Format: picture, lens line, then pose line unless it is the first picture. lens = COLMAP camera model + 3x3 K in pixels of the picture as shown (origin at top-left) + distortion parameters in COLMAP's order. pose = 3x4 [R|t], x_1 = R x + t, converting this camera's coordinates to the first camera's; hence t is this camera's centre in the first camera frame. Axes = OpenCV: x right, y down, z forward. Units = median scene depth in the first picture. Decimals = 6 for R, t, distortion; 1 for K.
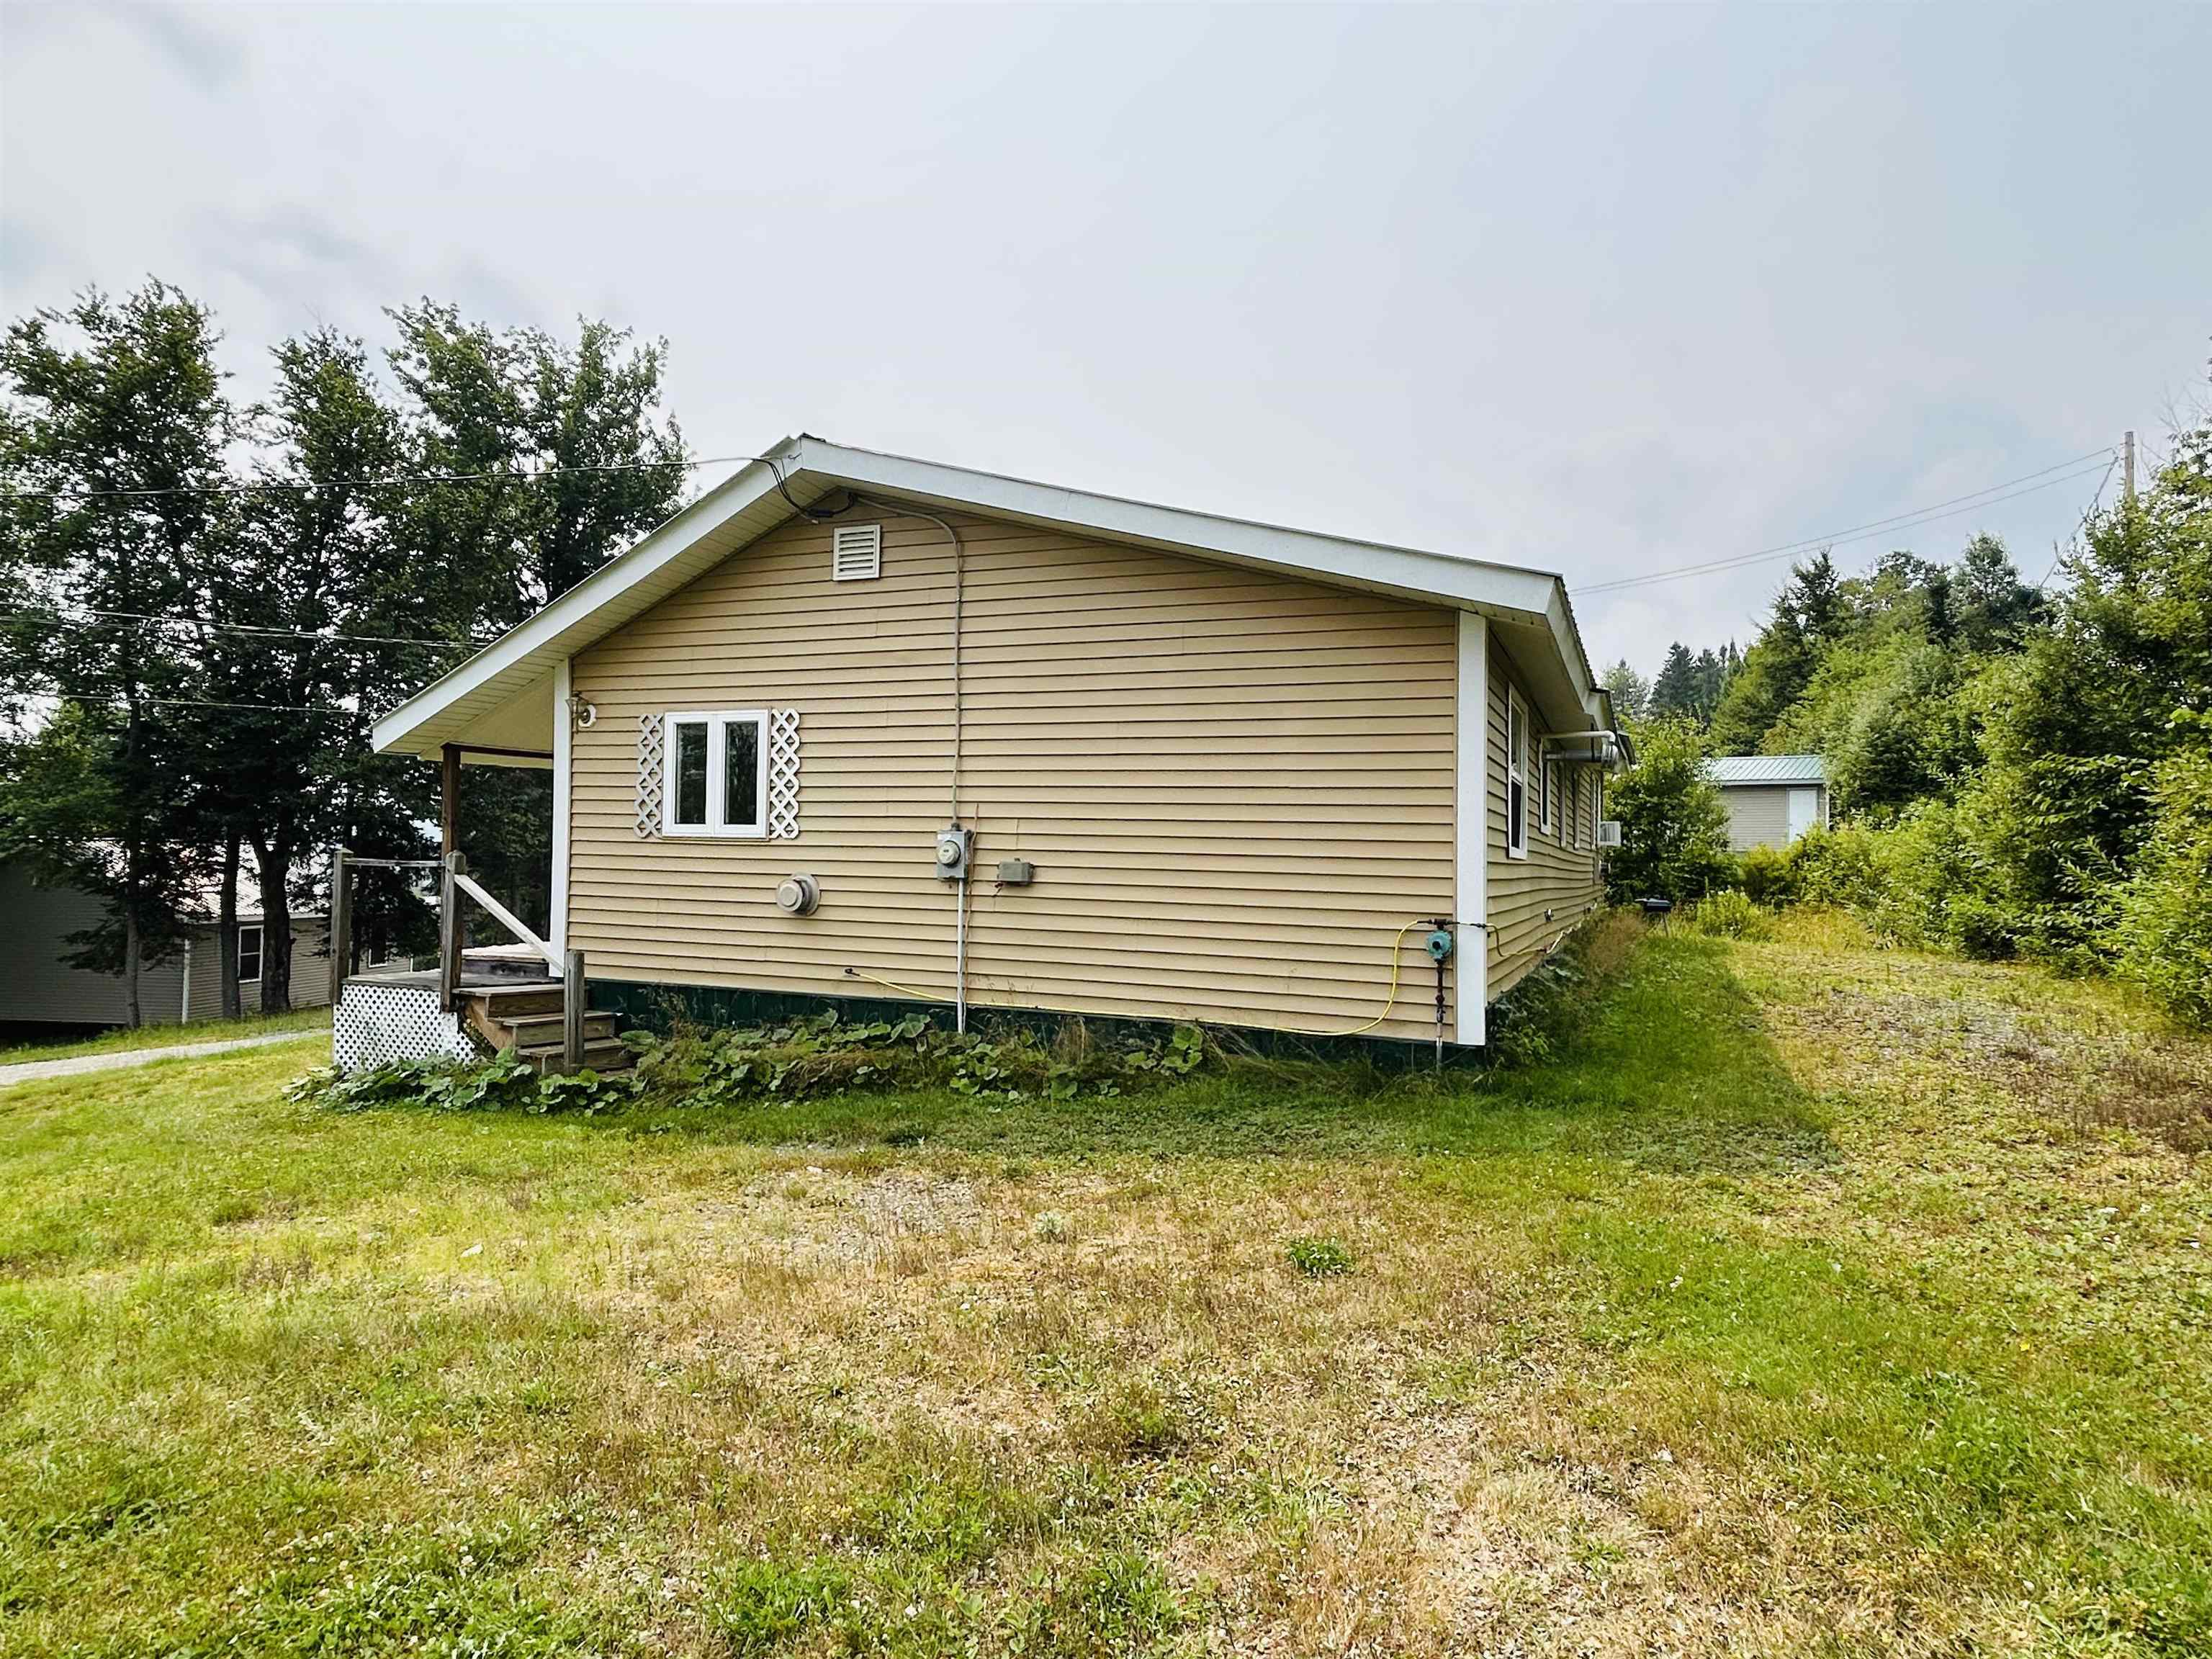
lens RADIAL K [[1314.5, 0, 1096.5], [0, 1314.5, 816.1], [0, 0, 1]] dist [-0.000639, 0.003405]
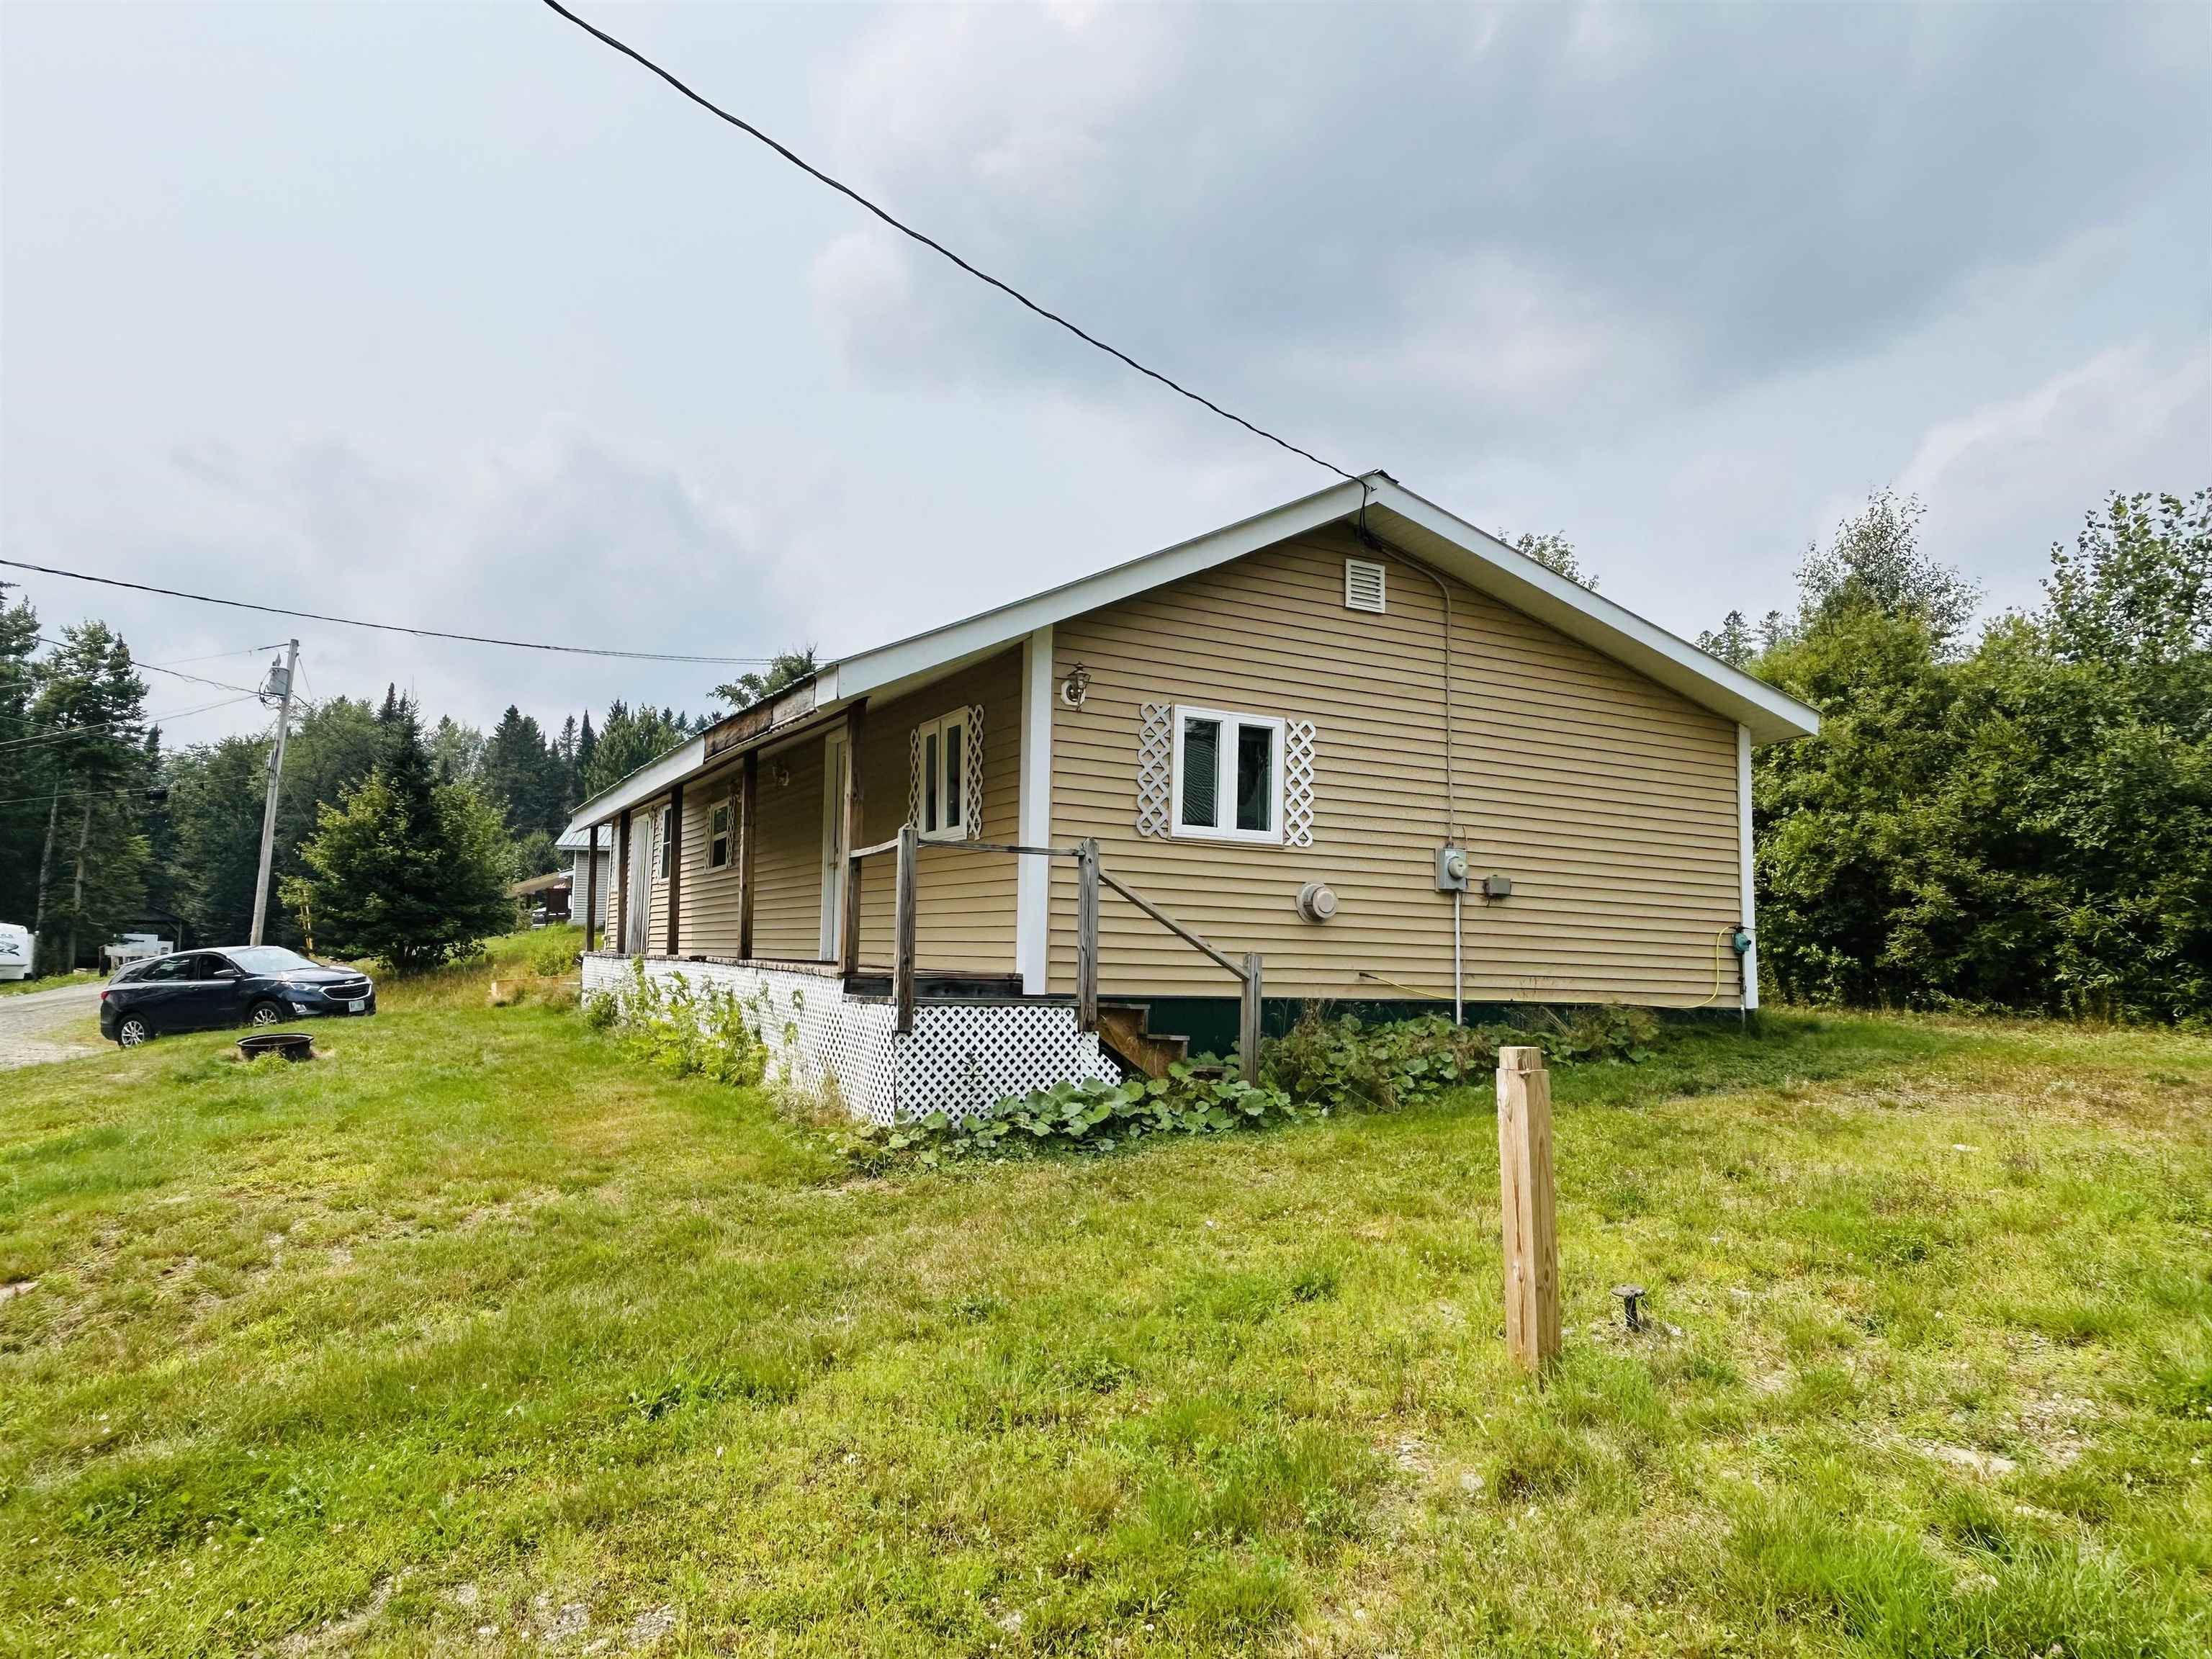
lens RADIAL K [[1401.6, 0, 1099.5], [0, 1401.6, 818.5], [0, 0, 1]] dist [0.015483, -0.019265]
pose [[0.644636, 0.076233, 0.760679, -1.195497], [-0.036226, 0.996944, -0.069211, 0.077926], [-0.763631, 0.017059, 0.645427, 0.431129]]
